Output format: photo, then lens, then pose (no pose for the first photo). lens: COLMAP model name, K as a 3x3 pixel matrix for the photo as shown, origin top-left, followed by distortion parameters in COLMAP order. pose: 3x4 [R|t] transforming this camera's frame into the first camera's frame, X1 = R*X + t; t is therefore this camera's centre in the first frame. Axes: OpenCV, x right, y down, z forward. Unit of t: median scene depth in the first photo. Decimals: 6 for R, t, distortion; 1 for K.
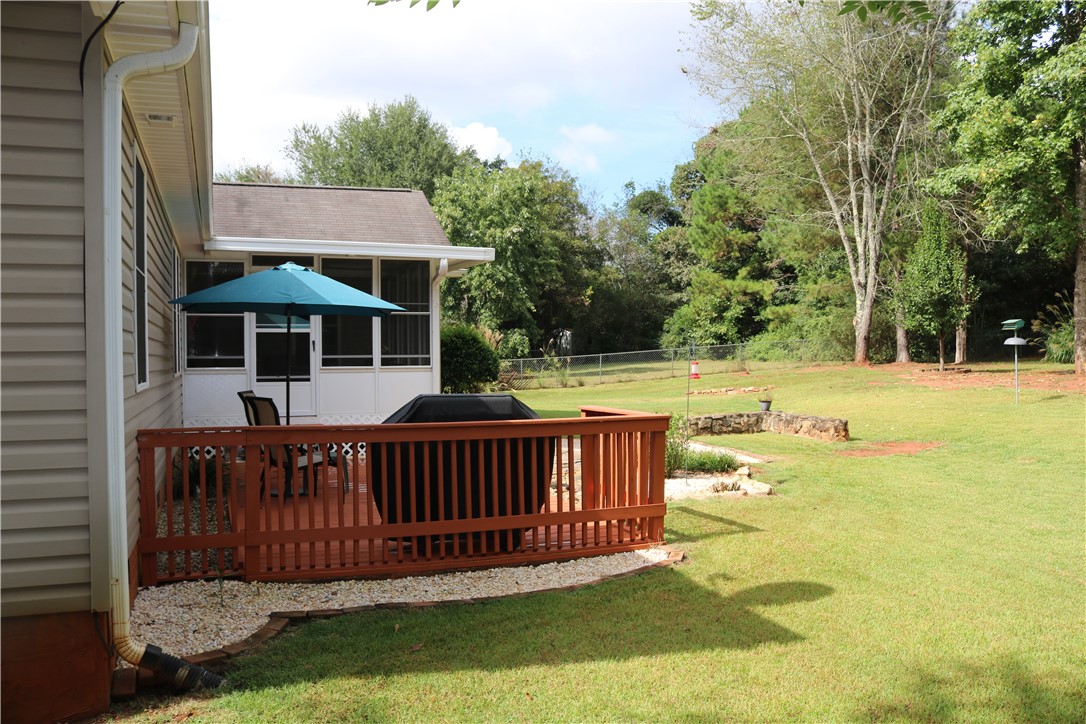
lens RADIAL K [[900.6, 0, 544.6], [0, 900.6, 371.4], [0, 0, 1]] dist [-0.142738, 0.114512]
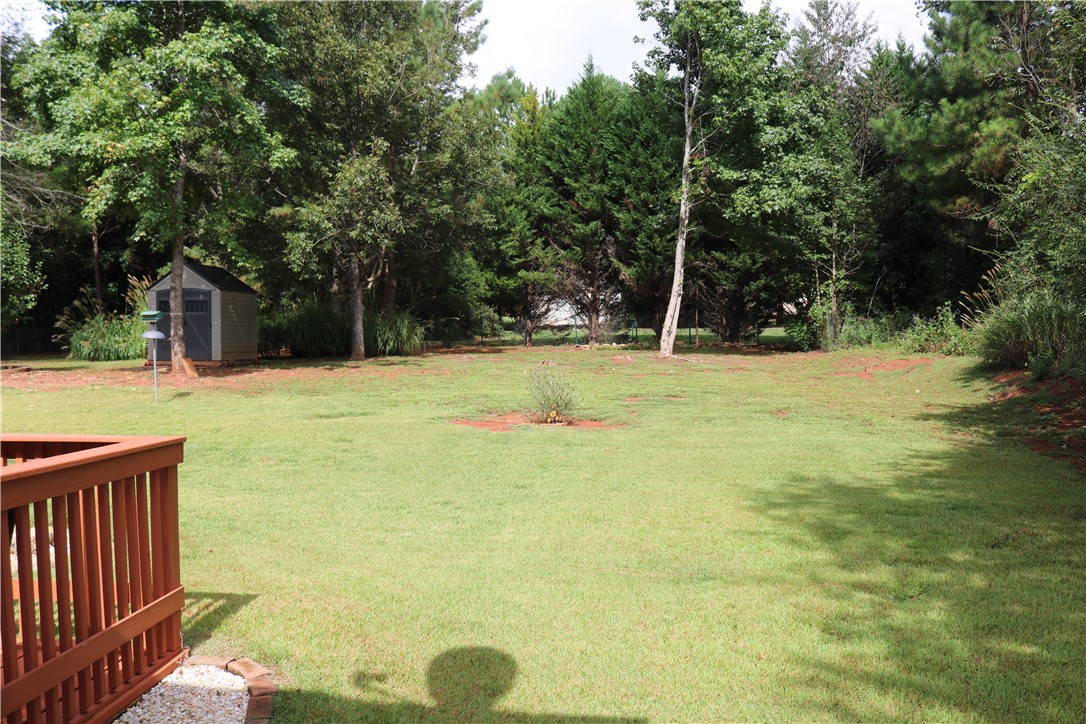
lens RADIAL K [[900.6, 0, 545.1], [0, 900.6, 370.3], [0, 0, 1]] dist [-0.142738, 0.114512]
pose [[0.429314, -0.011637, 0.903080, -0.054001], [0.012681, 0.999896, 0.006856, 0.000695], [-0.903066, 0.008509, 0.429417, 0.101248]]
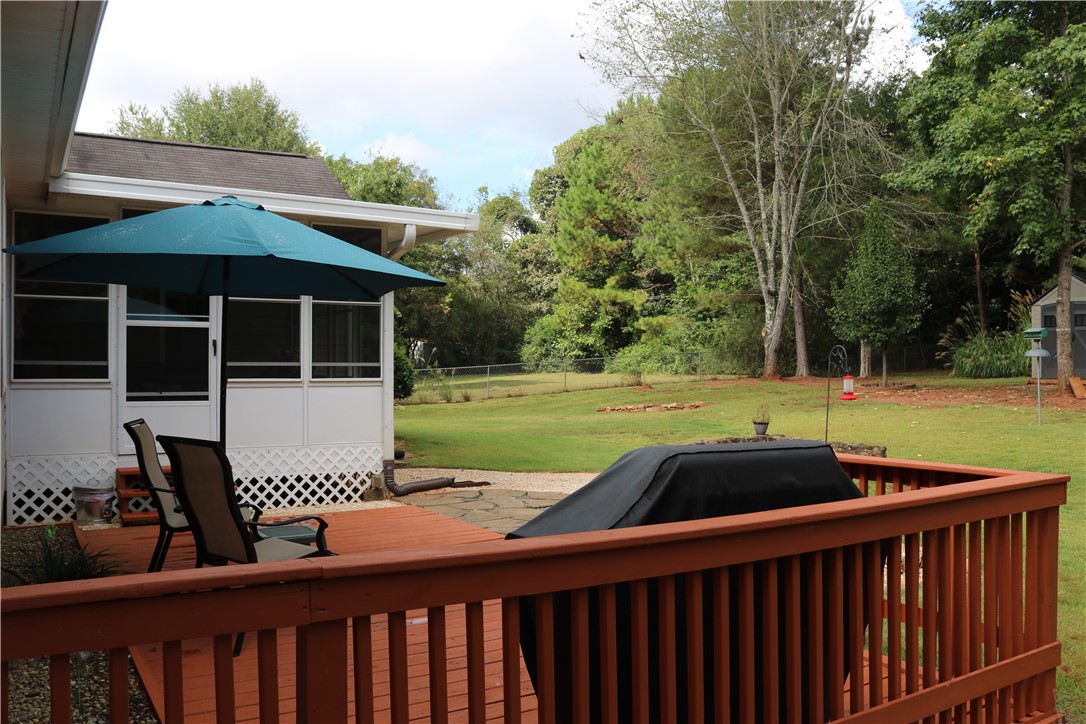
lens RADIAL K [[900.6, 0, 544.0], [0, 900.6, 375.6], [0, 0, 1]] dist [-0.142738, 0.114512]
pose [[0.981726, 0.005319, 0.190225, -0.050151], [-0.003600, 0.999950, -0.009380, -0.000783], [-0.190265, 0.008524, 0.981696, 0.105159]]
